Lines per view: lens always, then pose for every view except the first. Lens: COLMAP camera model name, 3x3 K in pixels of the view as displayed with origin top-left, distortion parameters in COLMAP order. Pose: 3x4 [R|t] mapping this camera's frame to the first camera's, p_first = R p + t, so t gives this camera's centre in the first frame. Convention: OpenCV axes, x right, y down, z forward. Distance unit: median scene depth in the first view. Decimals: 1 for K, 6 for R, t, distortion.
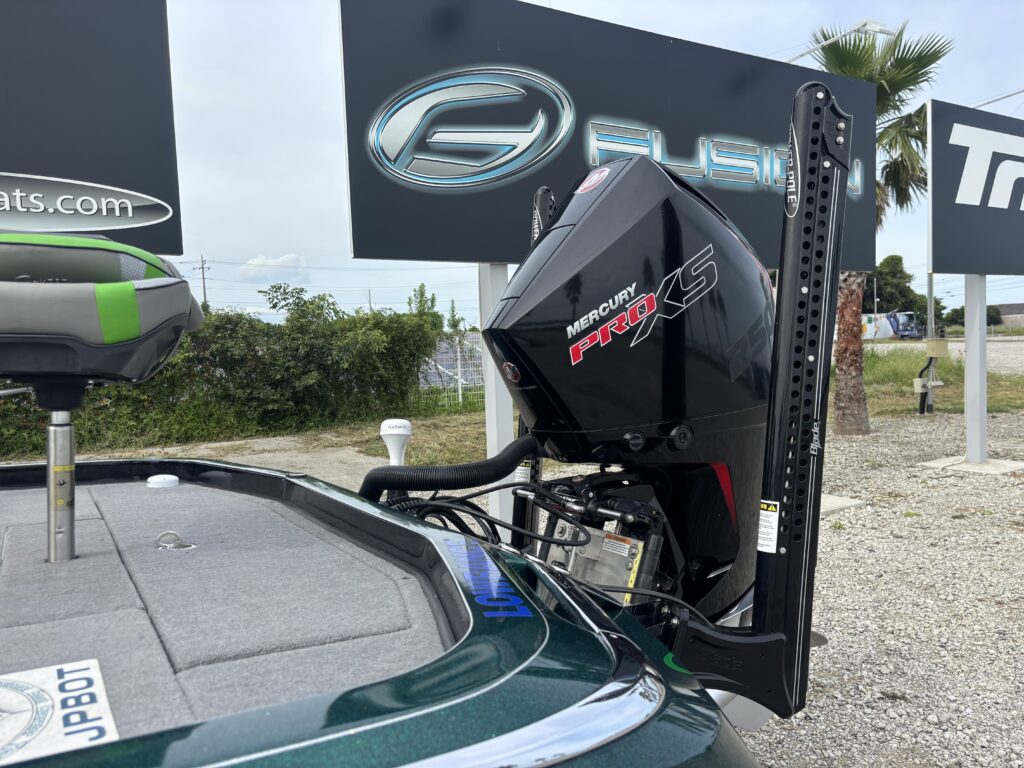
lens RADIAL K [[799.5, 0, 512.7], [0, 799.5, 385.3], [0, 0, 1]] dist [0.054989, -0.034667]
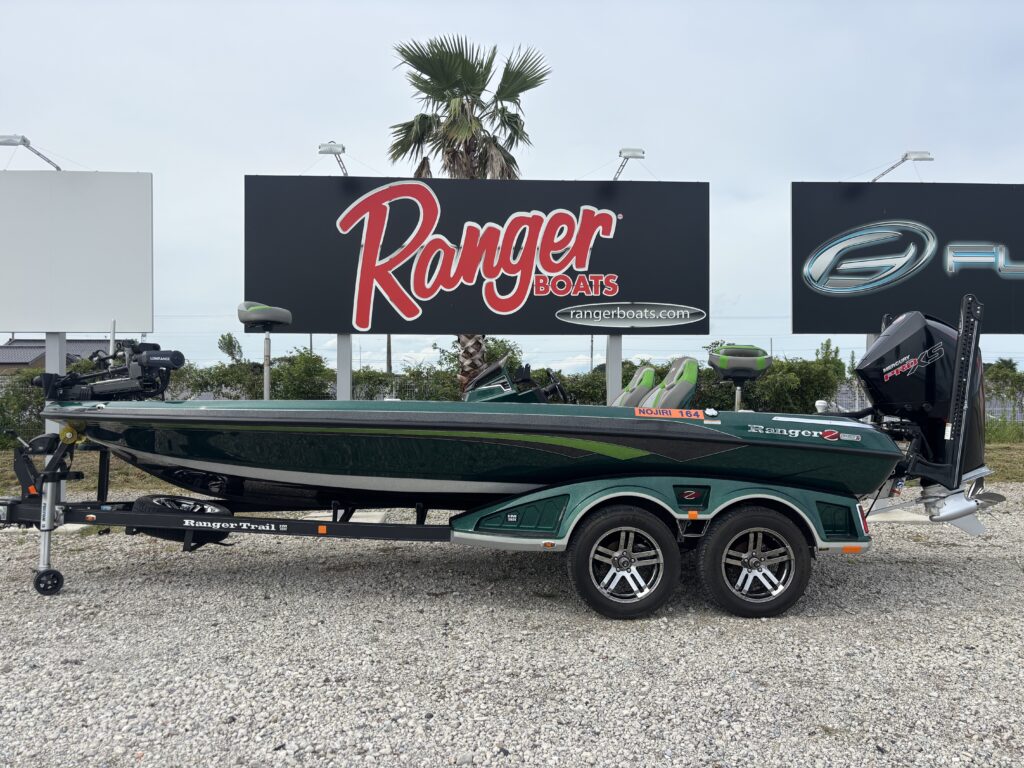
lens RADIAL K [[799.5, 0, 495.4], [0, 799.5, 399.0], [0, 0, 1]] dist [0.054989, -0.034667]
pose [[0.878514, 0.033371, -0.476549, 0.097413], [-0.052308, 0.998279, -0.026523, 0.082039], [0.474844, 0.048228, 0.878748, -0.986090]]
